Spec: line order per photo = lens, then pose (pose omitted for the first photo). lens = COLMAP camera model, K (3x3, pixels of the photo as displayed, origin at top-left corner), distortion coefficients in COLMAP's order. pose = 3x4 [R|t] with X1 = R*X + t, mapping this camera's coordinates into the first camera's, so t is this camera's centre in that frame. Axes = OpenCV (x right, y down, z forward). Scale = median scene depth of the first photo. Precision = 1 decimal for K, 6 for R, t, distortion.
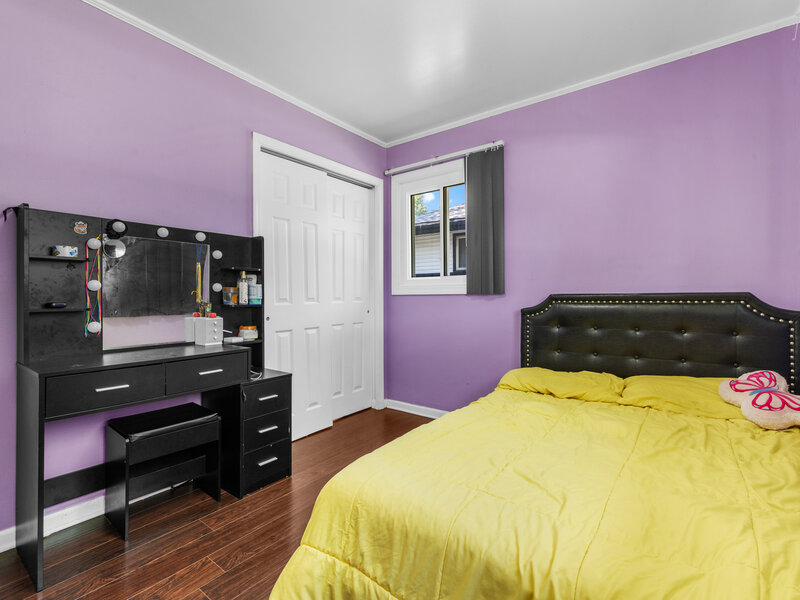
lens RADIAL K [[377.8, 0, 399.6], [0, 377.8, 292.8], [0, 0, 1]] dist [-0.001691, -0.000653]
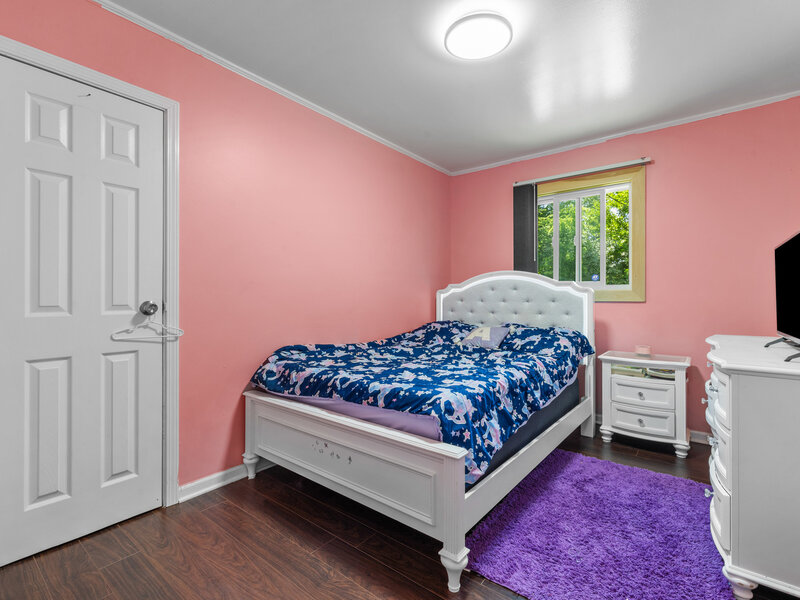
lens RADIAL K [[376.4, 0, 401.1], [0, 376.4, 301.0], [0, 0, 1]] dist [-0.001238, 0.000352]
pose [[0.999597, 0.015199, -0.023957, 0.261209], [-0.015105, 0.999878, 0.004093, -0.003188], [0.024016, -0.003729, 0.999705, 0.405305]]
